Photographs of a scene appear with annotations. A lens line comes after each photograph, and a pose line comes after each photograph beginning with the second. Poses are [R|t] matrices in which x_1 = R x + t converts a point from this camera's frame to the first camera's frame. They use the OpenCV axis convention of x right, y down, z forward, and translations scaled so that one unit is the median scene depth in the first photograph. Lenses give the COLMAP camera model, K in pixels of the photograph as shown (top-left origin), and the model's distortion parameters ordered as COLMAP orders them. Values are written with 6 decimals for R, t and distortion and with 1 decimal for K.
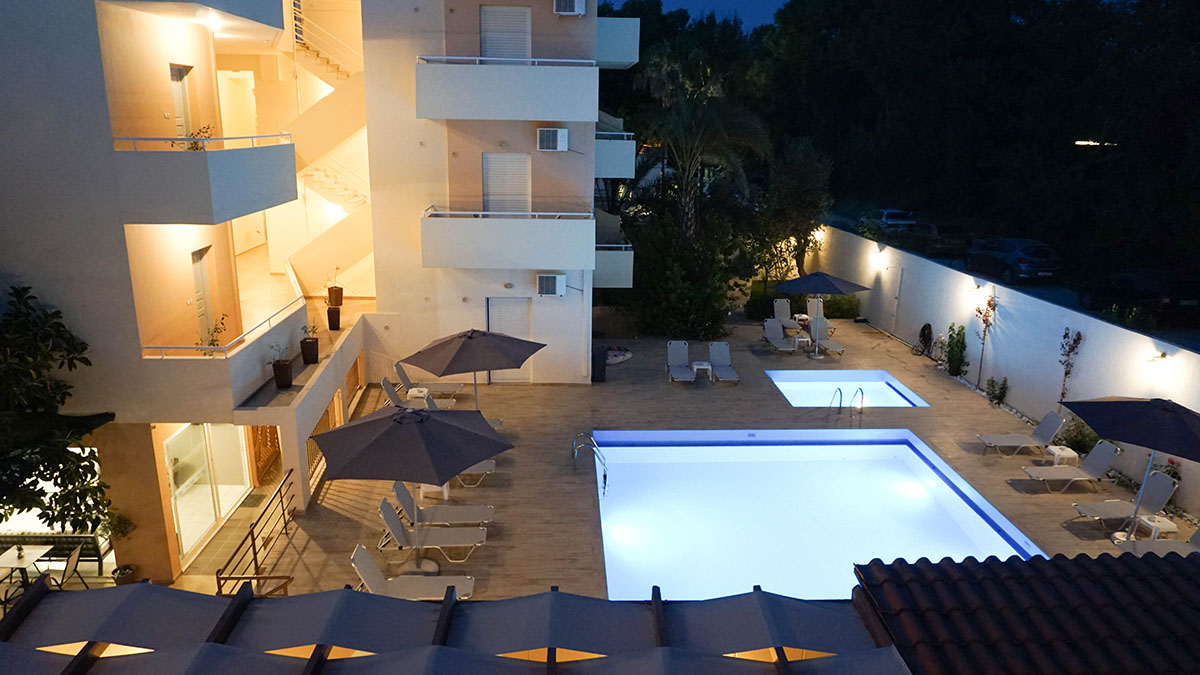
lens RADIAL K [[827.5, 0, 600.0], [0, 827.5, 337.5], [0, 0, 1]] dist [-0.000741, -0.000059]
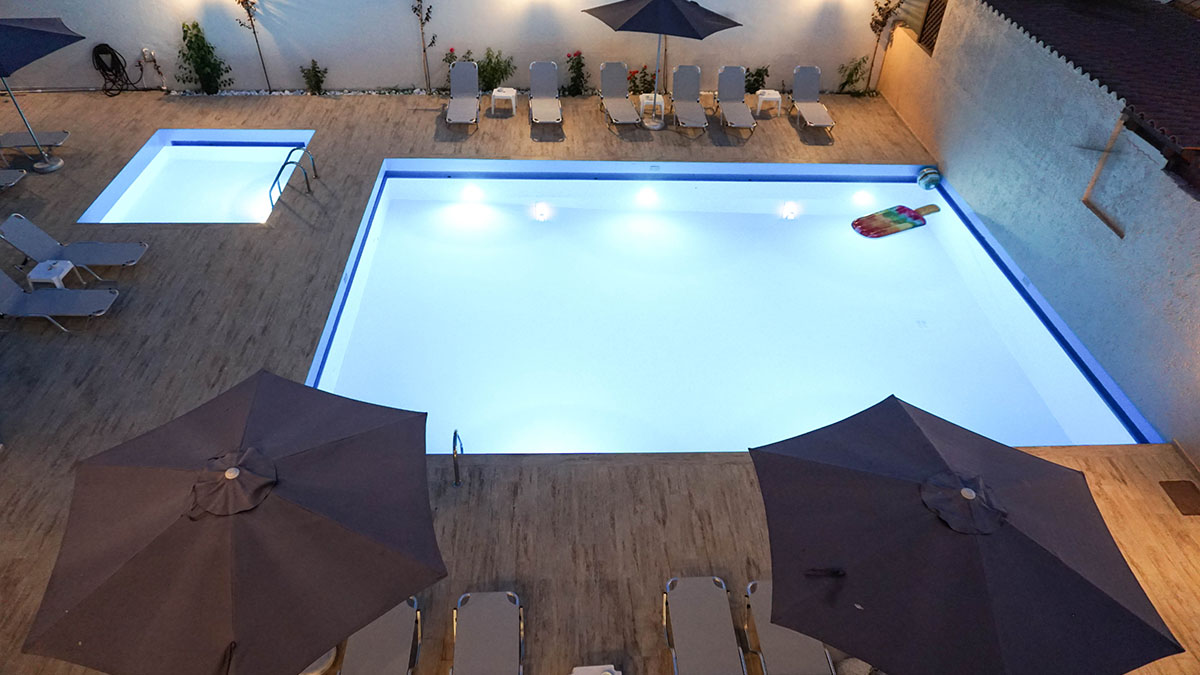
lens RADIAL K [[778.0, 0, 600.0], [0, 778.0, 337.5], [0, 0, 1]] dist [-0.001776, -0.001101]
pose [[-0.003370, -0.644577, 0.764532, -0.281196], [0.227652, 0.743966, 0.628242, -0.165930], [-0.973737, 0.176165, 0.144232, 0.640127]]
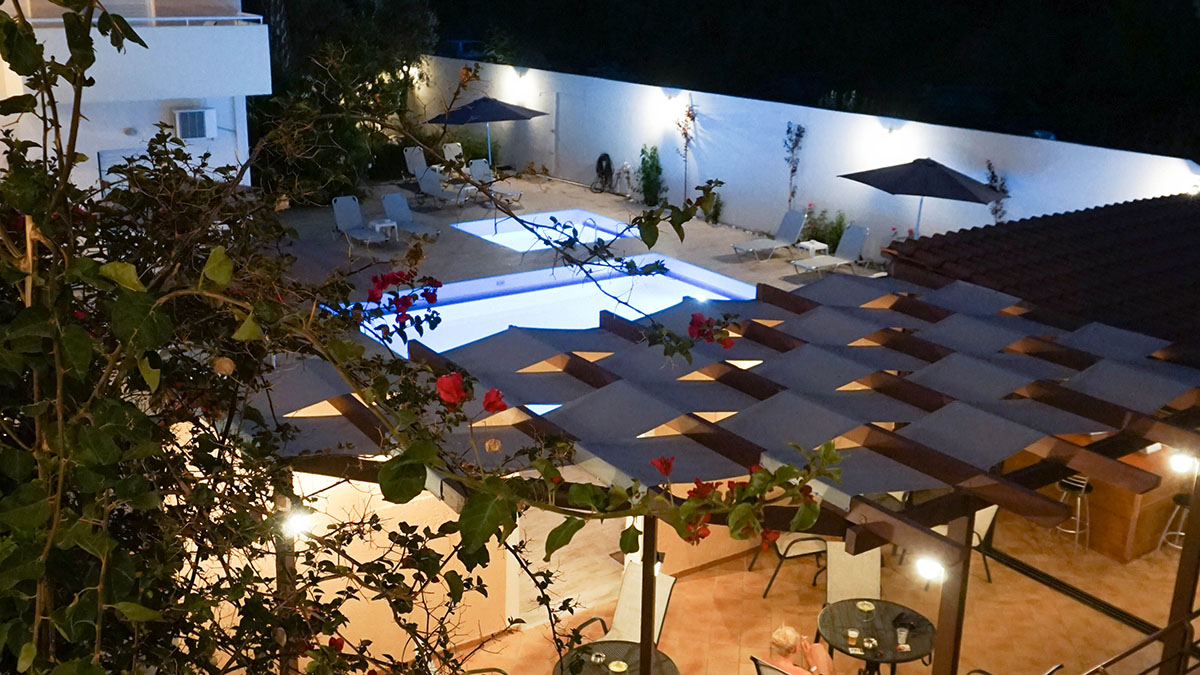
lens RADIAL K [[1246.8, 0, 600.0], [0, 1246.8, 337.5], [0, 0, 1]] dist [-0.007276, -0.006940]
pose [[0.845146, -0.158726, 0.510426, -0.325184], [0.134968, 0.987321, 0.083550, 0.070680], [-0.517216, -0.001721, 0.855853, -0.089727]]
